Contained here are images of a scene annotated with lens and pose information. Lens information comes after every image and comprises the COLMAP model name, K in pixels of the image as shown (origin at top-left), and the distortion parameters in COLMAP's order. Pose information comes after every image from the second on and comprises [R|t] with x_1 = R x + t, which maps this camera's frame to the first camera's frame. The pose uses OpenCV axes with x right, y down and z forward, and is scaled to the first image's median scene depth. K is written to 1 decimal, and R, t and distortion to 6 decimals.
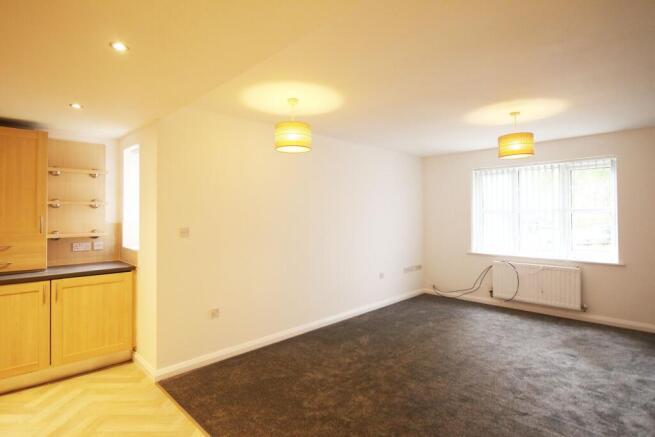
lens RADIAL K [[334.9, 0, 324.5], [0, 334.9, 211.7], [0, 0, 1]] dist [-0.001082, -0.010345]
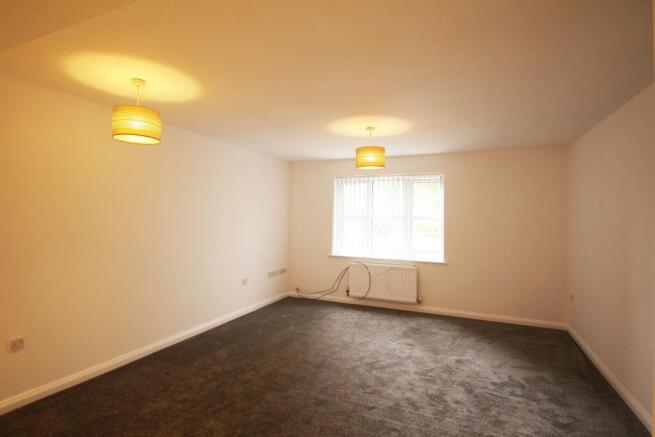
lens RADIAL K [[334.9, 0, 324.5], [0, 334.9, 211.7], [0, 0, 1]] dist [-0.001082, -0.010345]
pose [[0.927239, 0.026059, 0.373561, 0.031212], [-0.023628, 0.999659, -0.011085, -0.005996], [-0.373723, 0.001452, 0.927539, 0.043614]]
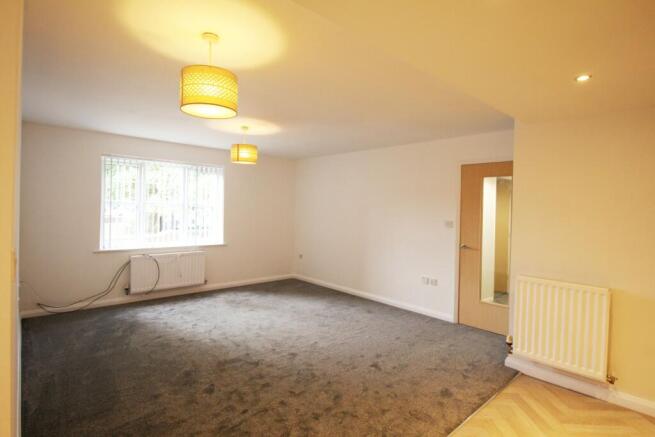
lens RADIAL K [[334.9, 0, 324.5], [0, 334.9, 211.7], [0, 0, 1]] dist [-0.001082, -0.010345]
pose [[0.051978, -0.001976, 0.998646, -0.688209], [-0.028587, 0.999585, 0.003466, 0.003803], [-0.998239, -0.028728, 0.051900, 0.673947]]
